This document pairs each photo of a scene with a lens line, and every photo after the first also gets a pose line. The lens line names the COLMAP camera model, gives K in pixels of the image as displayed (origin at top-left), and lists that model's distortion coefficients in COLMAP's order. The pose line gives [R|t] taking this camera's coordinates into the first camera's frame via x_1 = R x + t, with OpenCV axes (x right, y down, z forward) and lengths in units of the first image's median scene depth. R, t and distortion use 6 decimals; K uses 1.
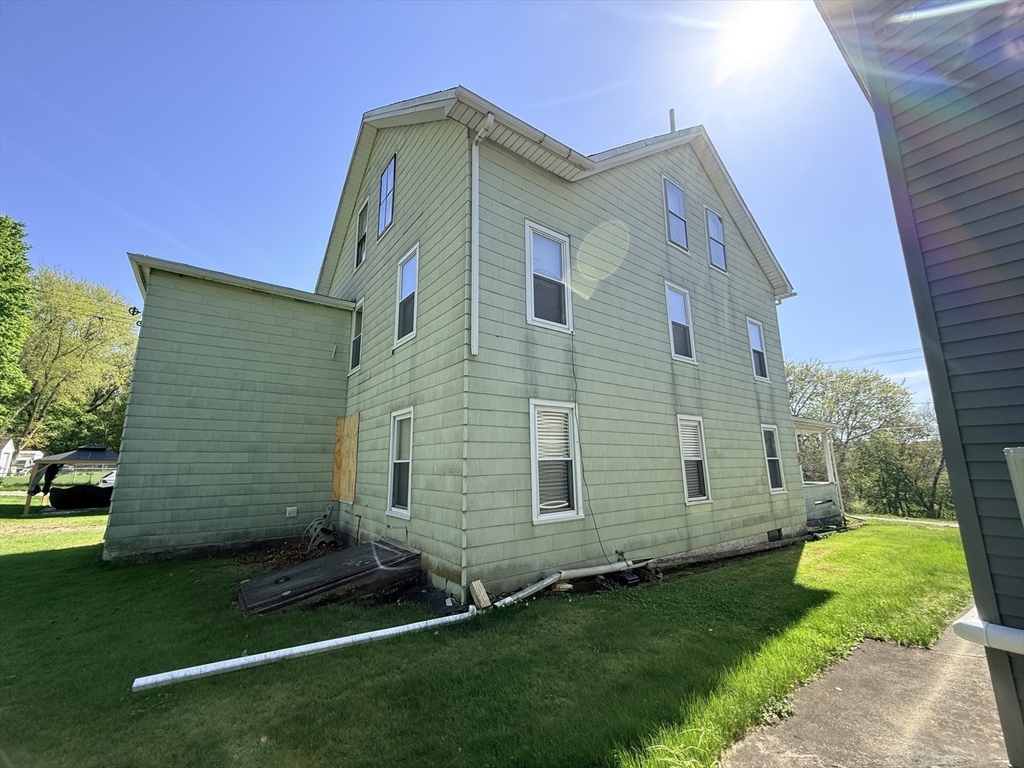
lens RADIAL K [[407.5, 0, 509.8], [0, 407.5, 384.1], [0, 0, 1]] dist [0.000143, 0.000583]
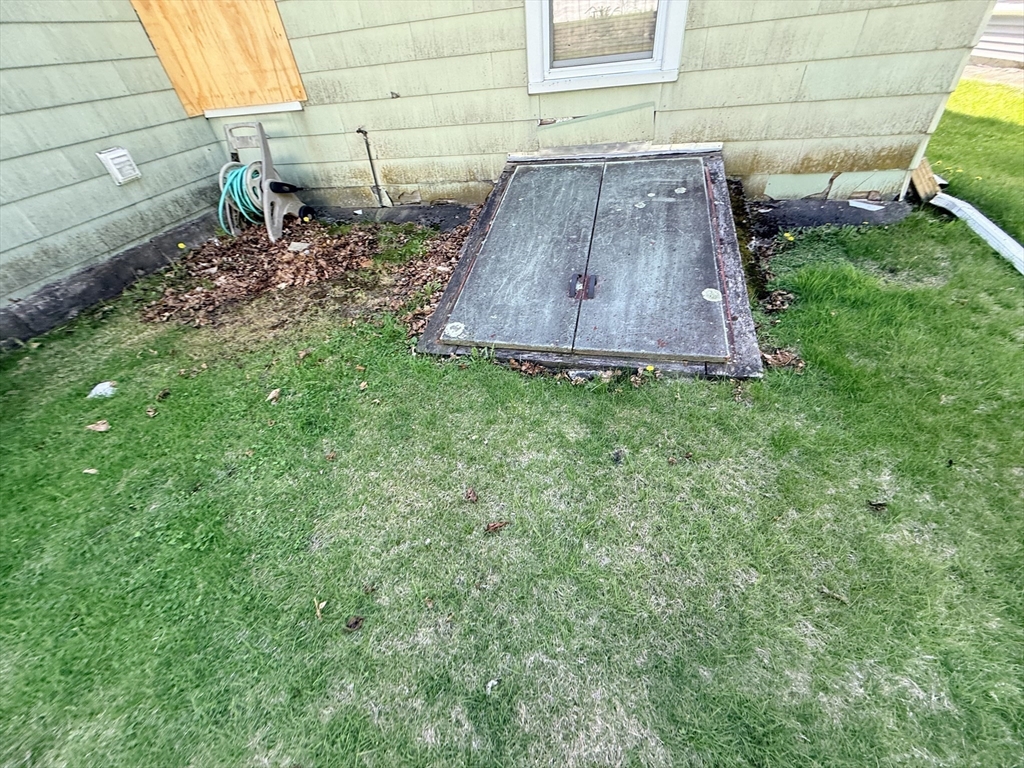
lens RADIAL K [[407.5, 0, 509.3], [0, 407.5, 379.3], [0, 0, 1]] dist [0.000143, 0.000583]
pose [[0.764367, -0.462861, 0.448891, -0.550622], [-0.042596, 0.658421, 0.751444, 0.162286], [-0.643373, -0.593500, 0.483559, 0.525069]]
